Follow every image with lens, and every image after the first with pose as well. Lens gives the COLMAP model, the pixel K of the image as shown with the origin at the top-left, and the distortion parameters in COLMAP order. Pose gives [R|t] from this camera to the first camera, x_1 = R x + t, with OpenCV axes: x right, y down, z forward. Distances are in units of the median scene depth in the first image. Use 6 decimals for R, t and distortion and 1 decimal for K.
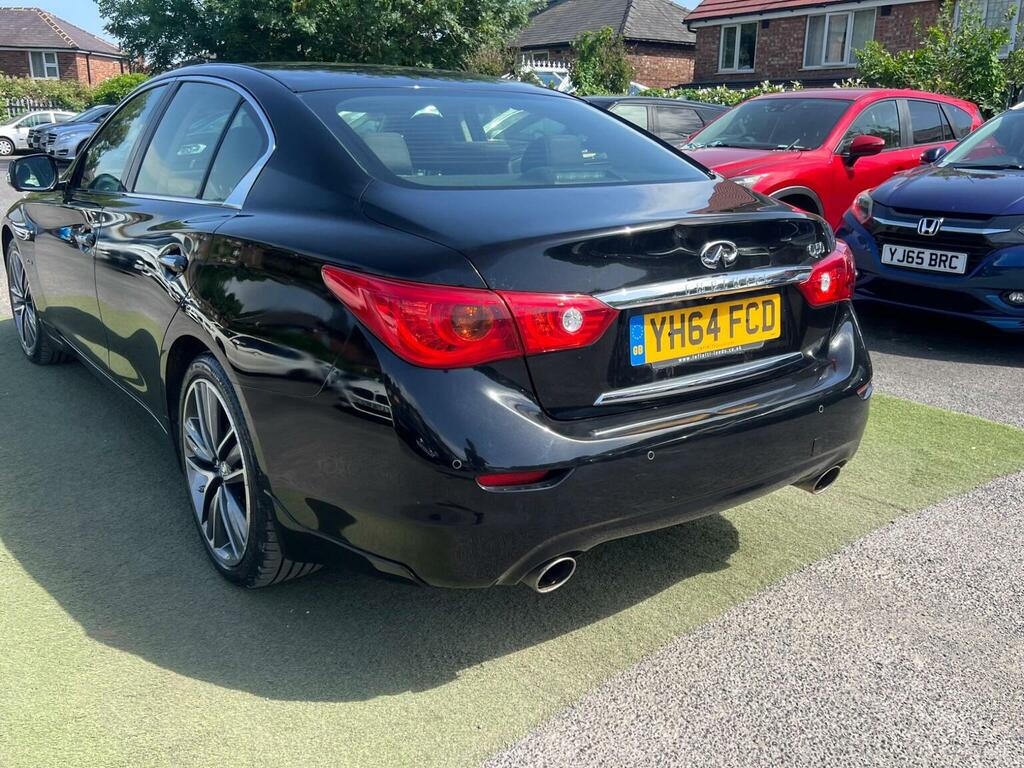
lens RADIAL K [[936.1, 0, 537.3], [0, 936.1, 384.7], [0, 0, 1]] dist [0.034863, -0.029560]
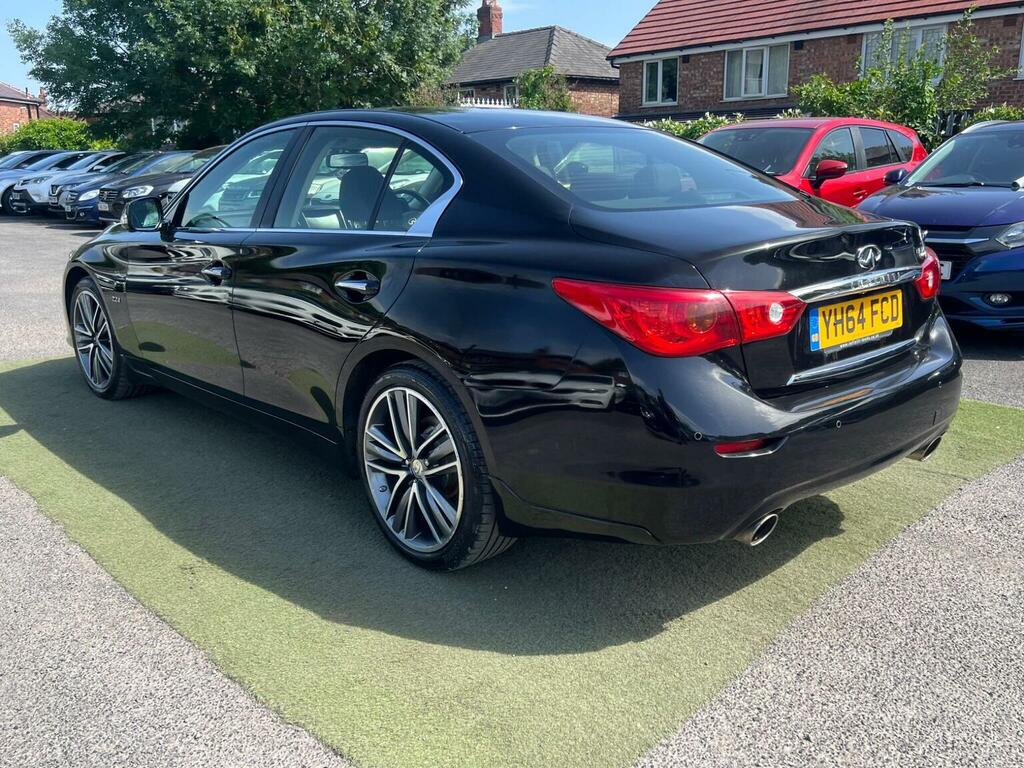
lens RADIAL K [[936.1, 0, 537.3], [0, 936.1, 384.7], [0, 0, 1]] dist [0.034863, -0.029560]
pose [[0.994565, -0.048248, 0.092259, -0.264515], [0.051368, 0.998175, -0.031752, 0.031620], [-0.090559, 0.036318, 0.995229, -0.116833]]
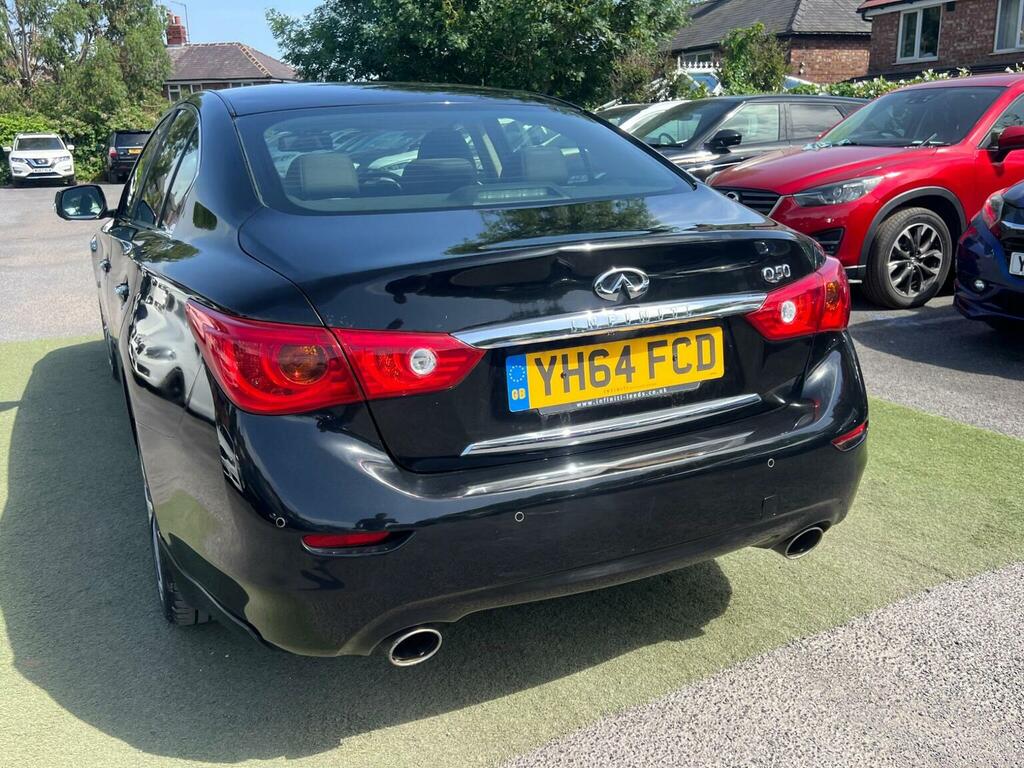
lens RADIAL K [[939.5, 0, 512.0], [0, 939.5, 384.0], [0, 0, 1]] dist [0.032445, -0.027886]
pose [[0.976431, 0.013990, -0.215377, 0.215145], [-0.015771, 0.999854, -0.006553, -0.030089], [0.215254, 0.009796, 0.976509, 0.104008]]
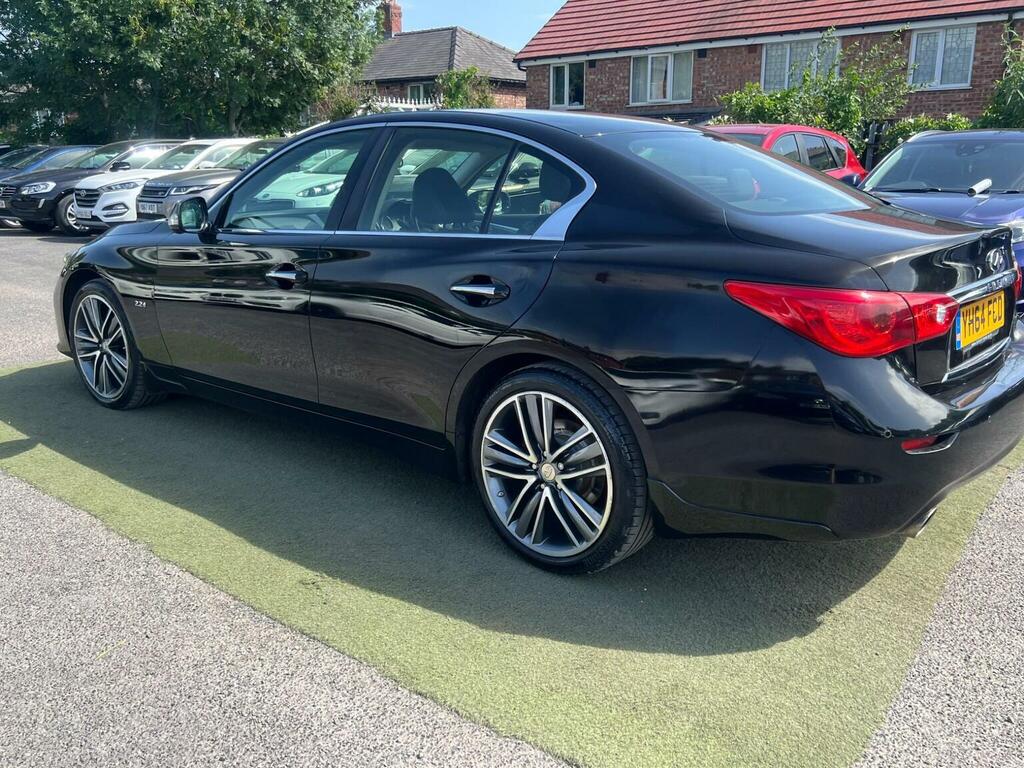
lens RADIAL K [[934.8, 0, 537.6], [0, 934.8, 371.9], [0, 0, 1]] dist [0.033493, -0.014010]
pose [[0.973761, -0.062784, 0.218742, -0.531823], [0.072499, 0.996694, -0.036665, 0.010999], [-0.215717, 0.051562, 0.975094, -0.077159]]
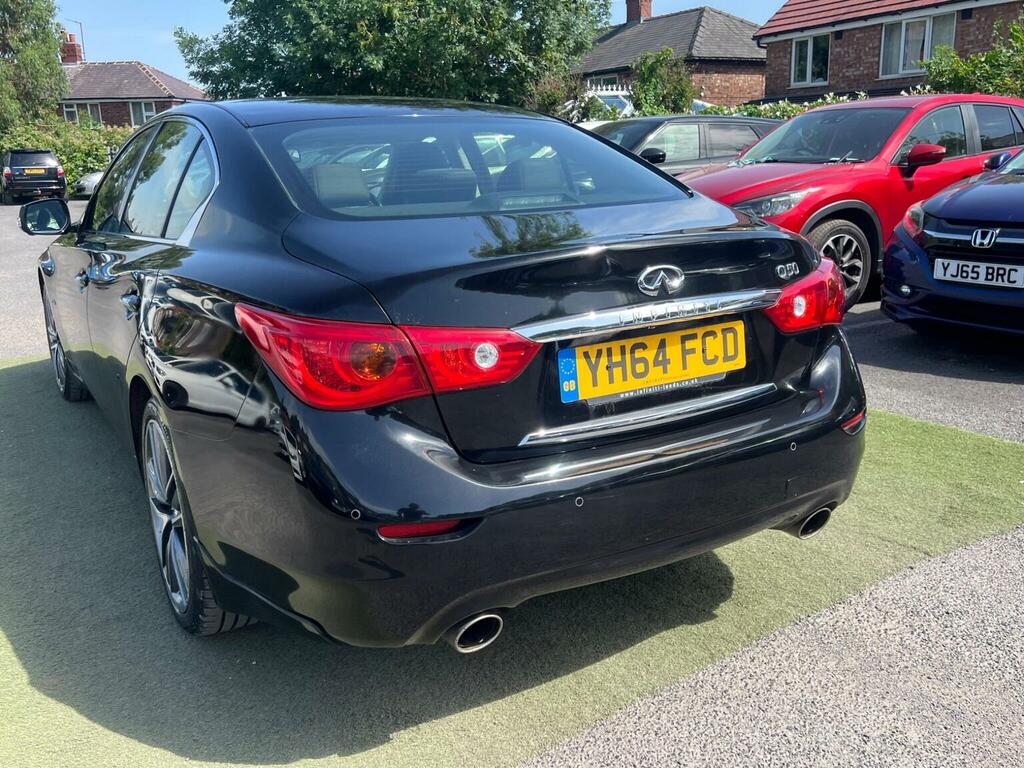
lens RADIAL K [[938.7, 0, 515.7], [0, 938.7, 370.2], [0, 0, 1]] dist [0.025846, -0.013852]
pose [[0.993336, -0.016897, -0.114008, 0.118893], [0.012273, 0.999078, -0.041144, -0.011317], [0.114598, 0.039470, 0.992627, 0.058434]]
